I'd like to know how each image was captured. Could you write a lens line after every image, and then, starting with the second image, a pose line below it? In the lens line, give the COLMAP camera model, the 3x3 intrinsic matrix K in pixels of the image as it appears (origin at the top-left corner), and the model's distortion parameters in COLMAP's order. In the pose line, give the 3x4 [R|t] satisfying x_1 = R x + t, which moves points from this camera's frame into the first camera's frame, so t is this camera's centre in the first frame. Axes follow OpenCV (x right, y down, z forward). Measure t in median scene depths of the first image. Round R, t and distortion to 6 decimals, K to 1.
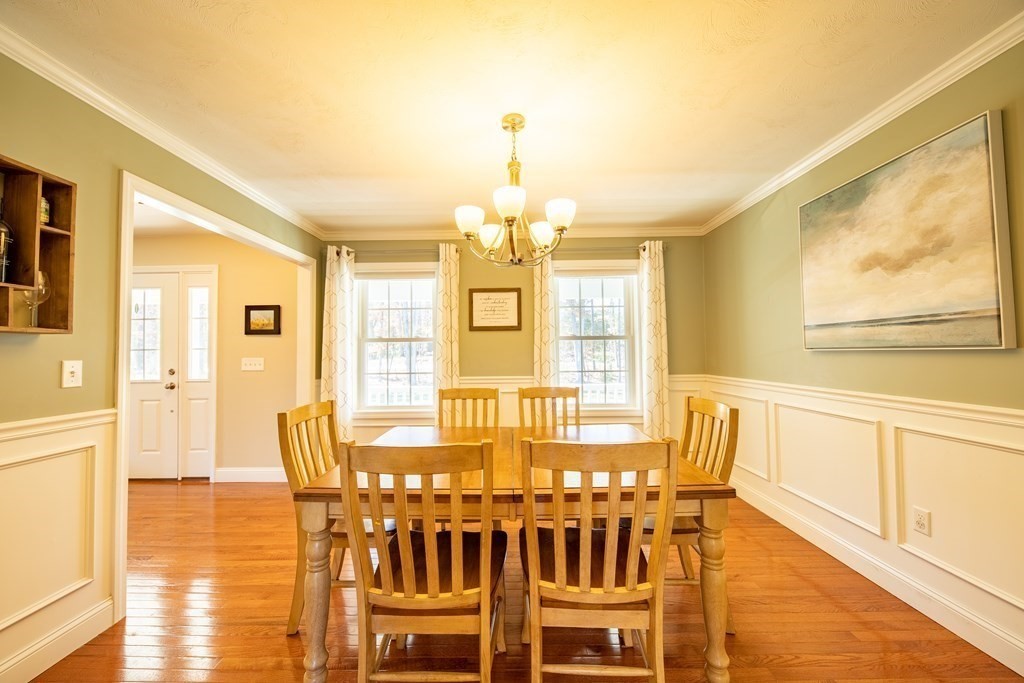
lens RADIAL K [[361.6, 0, 516.4], [0, 361.6, 340.5], [0, 0, 1]] dist [0.002166, -0.001042]
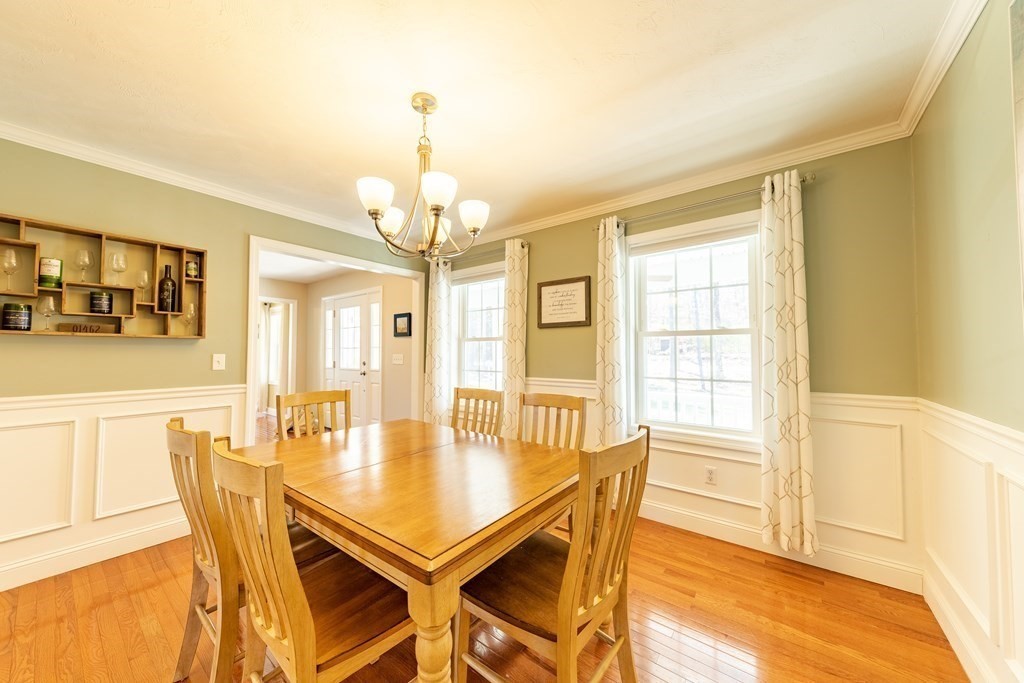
lens RADIAL K [[361.6, 0, 482.3], [0, 361.6, 342.8], [0, 0, 1]] dist [0.002166, -0.001042]
pose [[0.784489, -0.006630, -0.620107, 0.339600], [0.012728, 0.999904, 0.005411, 0.003364], [0.620012, -0.012137, 0.784498, 0.182341]]
